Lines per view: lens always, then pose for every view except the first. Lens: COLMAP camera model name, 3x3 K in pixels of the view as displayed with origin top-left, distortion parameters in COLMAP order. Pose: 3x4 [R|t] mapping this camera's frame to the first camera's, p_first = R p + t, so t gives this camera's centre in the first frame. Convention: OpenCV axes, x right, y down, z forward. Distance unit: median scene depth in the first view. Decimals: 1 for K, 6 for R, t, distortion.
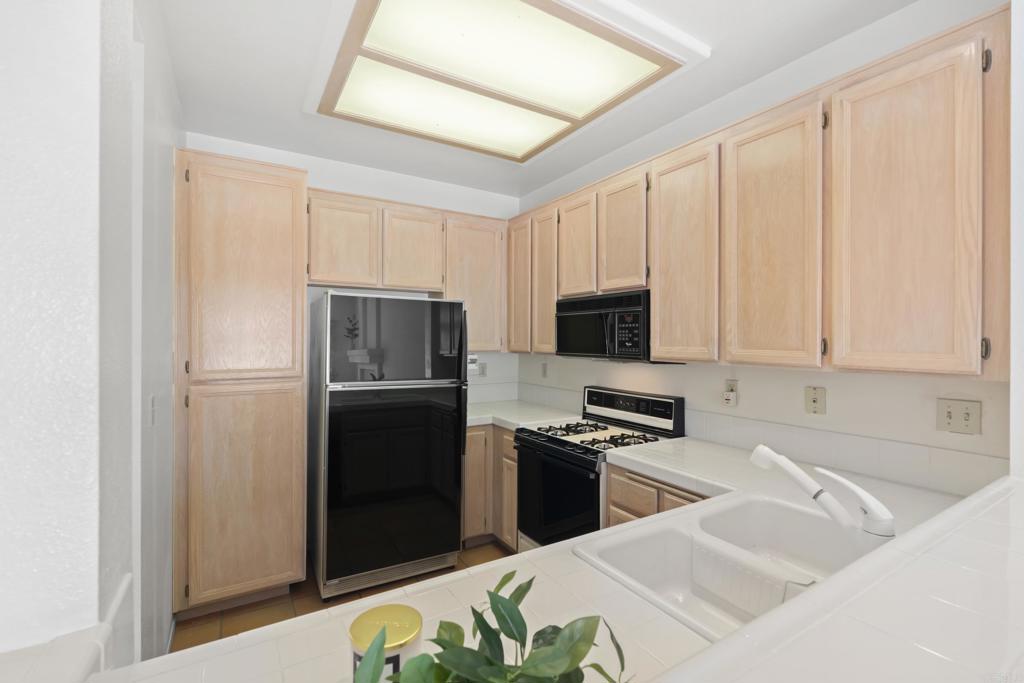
lens RADIAL K [[448.7, 0, 513.6], [0, 448.7, 340.4], [0, 0, 1]] dist [-0.003000, 0.000240]
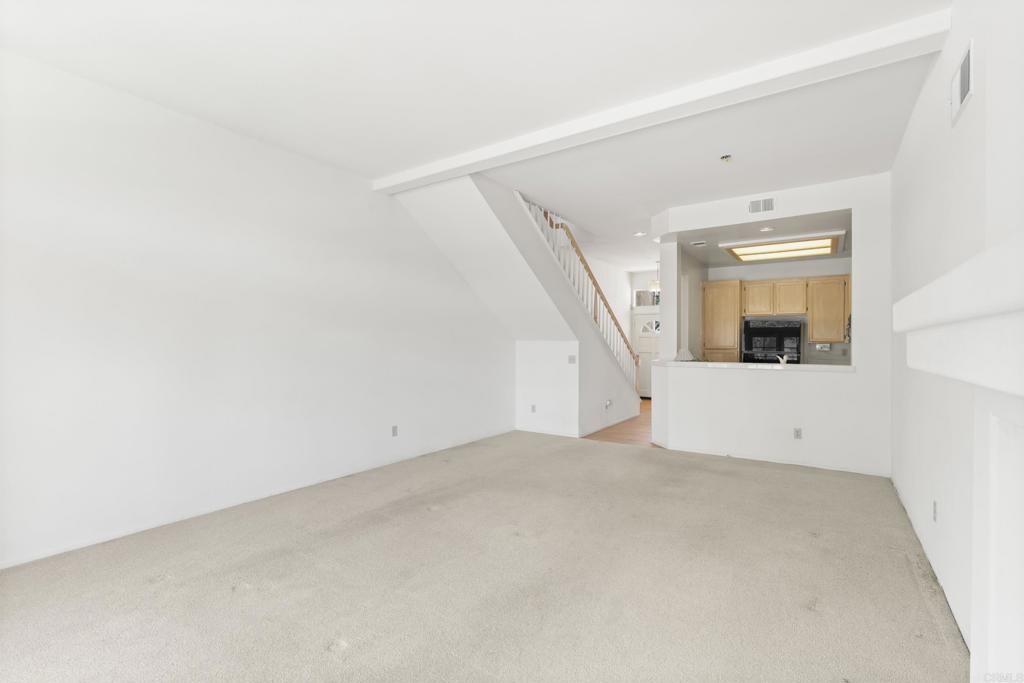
lens RADIAL K [[466.3, 0, 510.3], [0, 466.3, 345.8], [0, 0, 1]] dist [-0.001624, -0.000263]
pose [[0.408290, -0.003102, -0.912847, 1.861293], [-0.001368, 0.999991, -0.004010, 0.077876], [0.912851, 0.002886, 0.408282, -1.768923]]
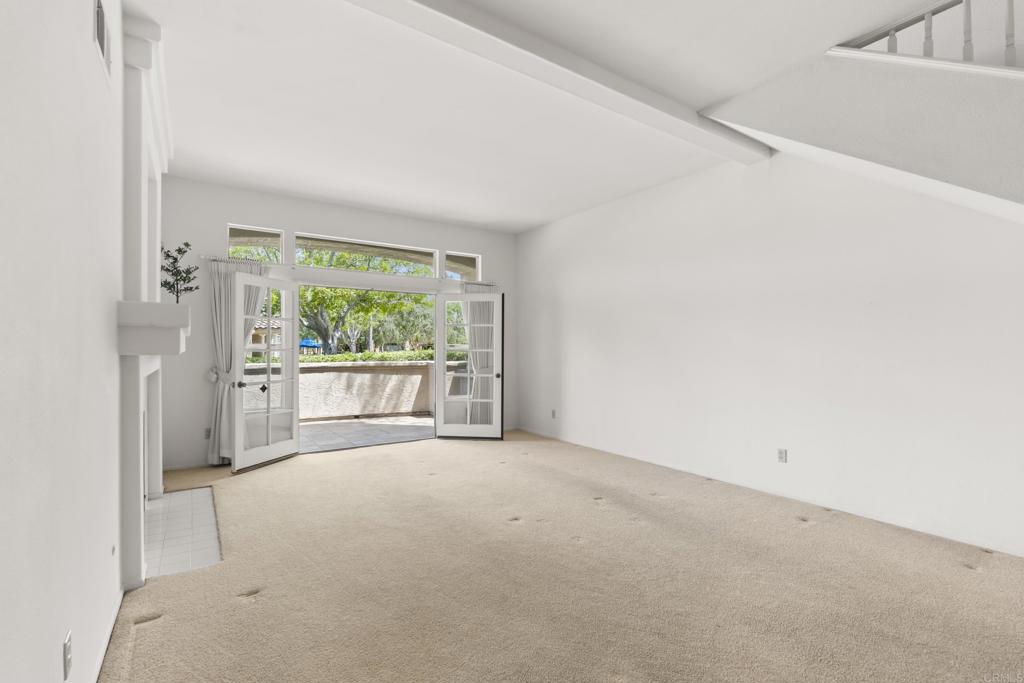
lens RADIAL K [[466.3, 0, 510.3], [0, 466.3, 345.8], [0, 0, 1]] dist [-0.001624, -0.000263]
pose [[-0.999020, -0.008958, -0.043341, 0.716637], [-0.008923, 0.999960, -0.000994, 0.086035], [0.043348, -0.000606, -0.999060, 0.262546]]
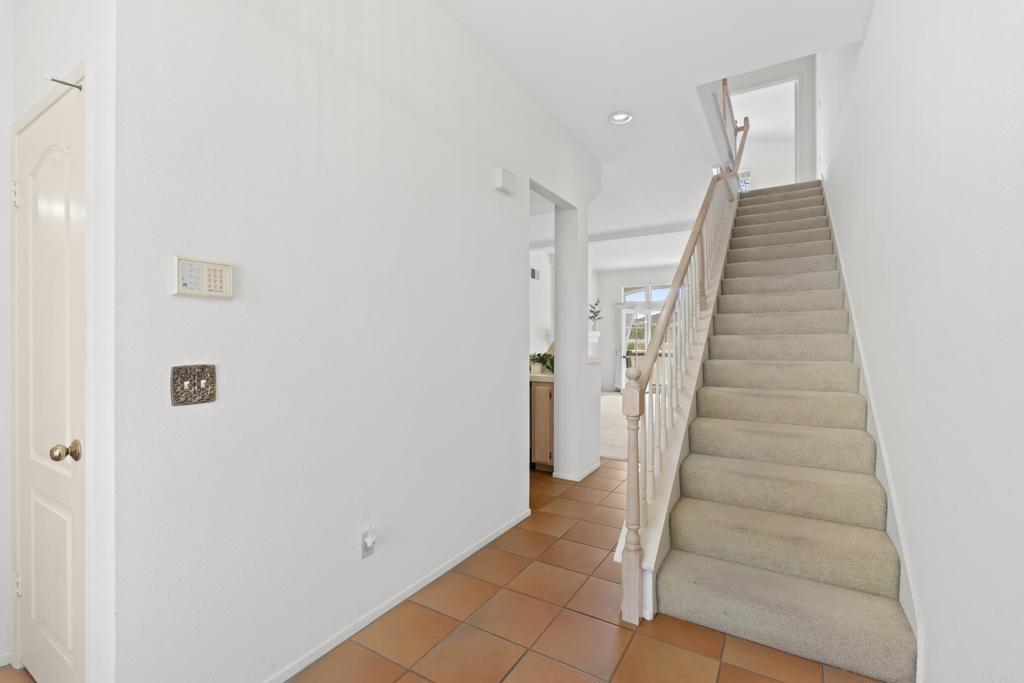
lens RADIAL K [[445.6, 0, 511.8], [0, 445.6, 343.3], [0, 0, 1]] dist [-0.008121, 0.000041]
pose [[-0.455486, -0.010479, 0.890181, -1.729218], [-0.002191, 0.999941, 0.010650, 0.079330], [-0.890240, 0.002900, -0.455482, 1.234865]]
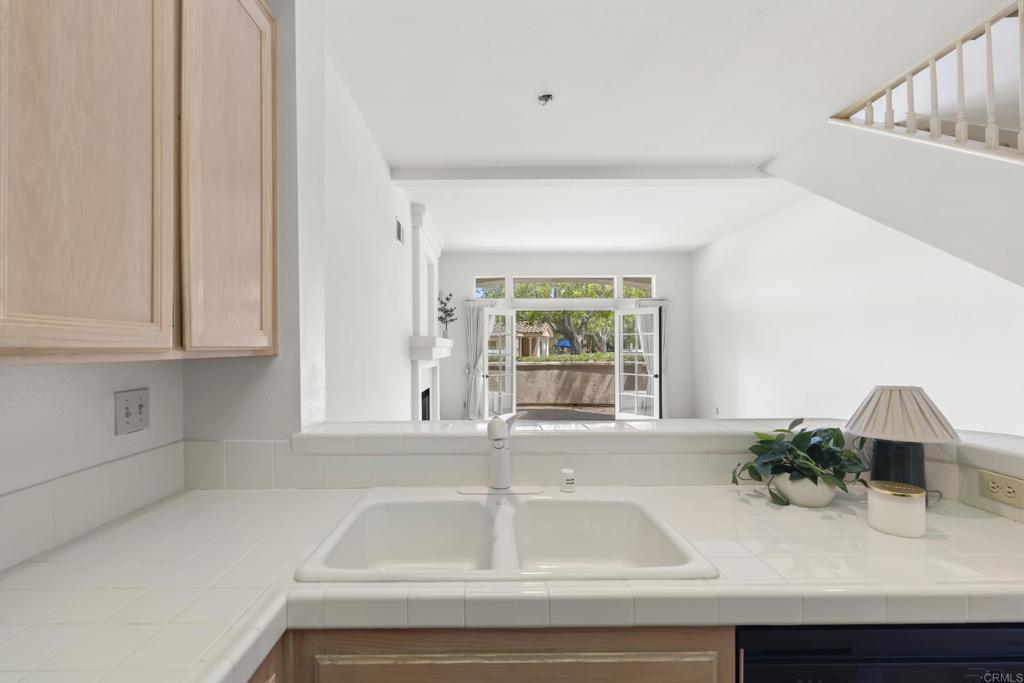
lens RADIAL K [[454.6, 0, 495.6], [0, 454.6, 344.2], [0, 0, 1]] dist [0.000987, 0.000292]
pose [[-0.854193, -0.000247, 0.519957, 0.024654], [0.000430, 0.999999, 0.001182, 0.034061], [-0.519956, 0.001234, -0.854192, 0.885147]]
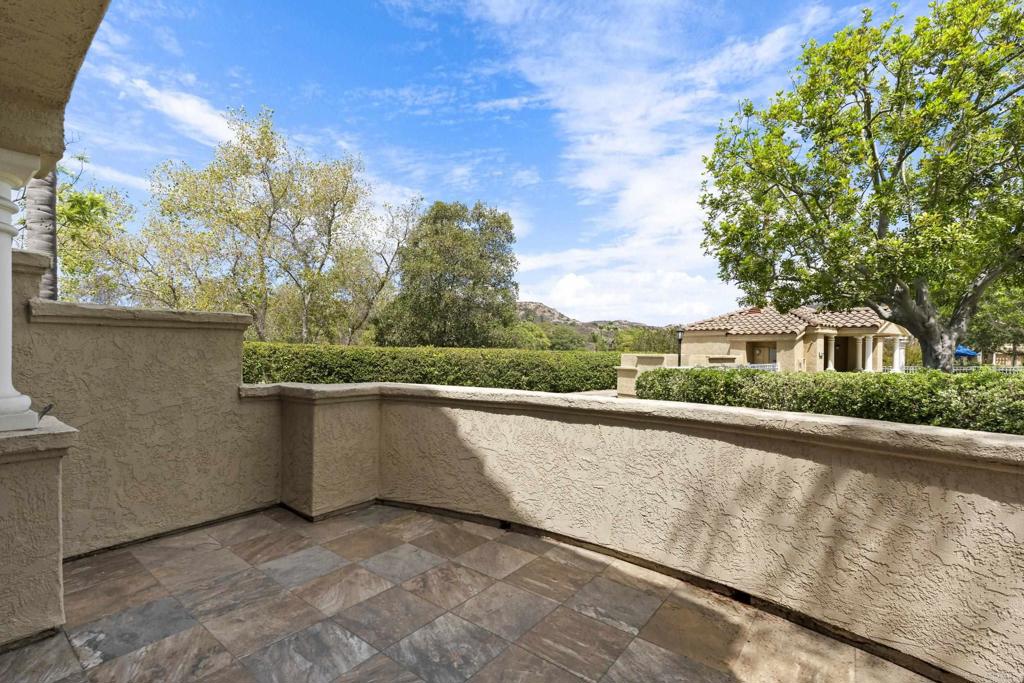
lens RADIAL K [[458.0, 0, 515.0], [0, 458.0, 351.0], [0, 0, 1]] dist [-0.002942, -0.000148]
pose [[-0.364978, -0.016571, 0.930869, 0.994214], [-0.011721, 0.999844, 0.013203, 0.074368], [-0.930942, -0.006092, -0.365115, -2.809702]]
